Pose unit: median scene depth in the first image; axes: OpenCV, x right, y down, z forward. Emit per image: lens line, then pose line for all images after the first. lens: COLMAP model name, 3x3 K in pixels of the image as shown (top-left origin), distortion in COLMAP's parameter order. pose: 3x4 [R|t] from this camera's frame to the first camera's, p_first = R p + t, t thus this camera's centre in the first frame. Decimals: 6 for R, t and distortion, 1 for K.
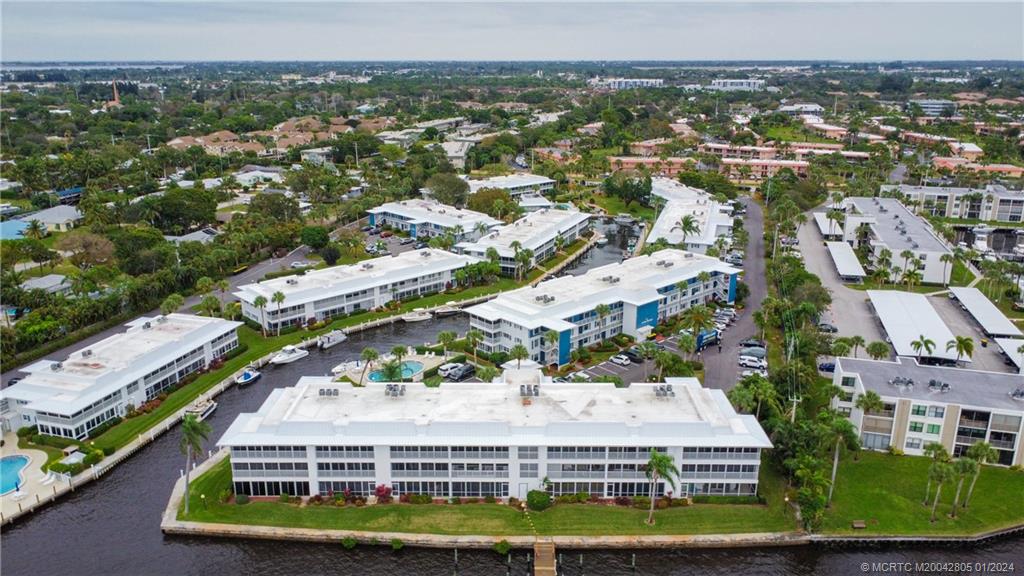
lens RADIAL K [[760.4, 0, 510.6], [0, 760.4, 288.8], [0, 0, 1]] dist [0.009863, -0.011676]
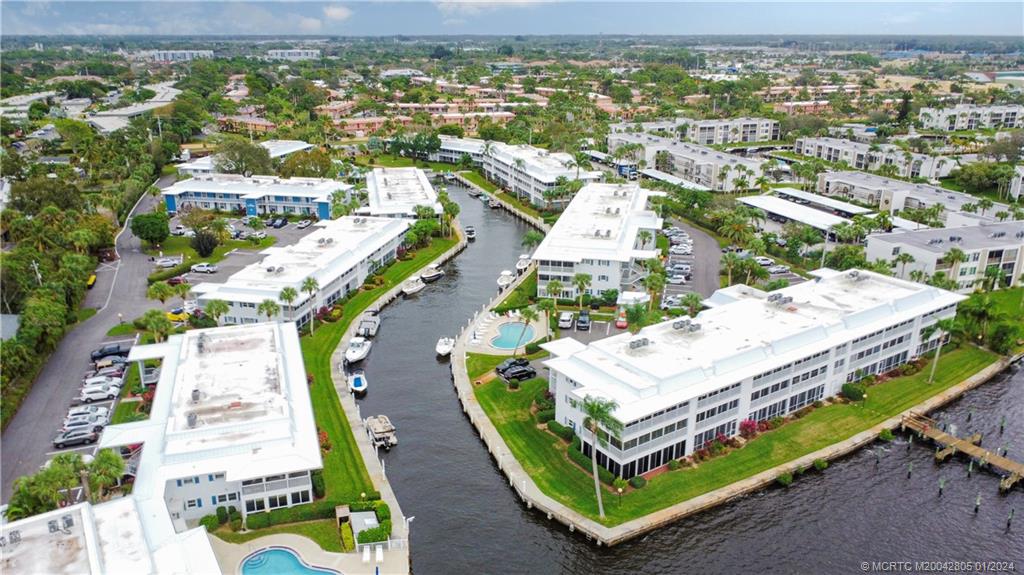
lens RADIAL K [[760.4, 0, 511.4], [0, 760.4, 286.3], [0, 0, 1]] dist [0.009863, -0.011676]
pose [[0.821390, -0.178801, 0.541617, -0.817494], [0.164105, 0.983525, 0.075813, -0.018410], [-0.546249, 0.026610, 0.837200, 0.347186]]
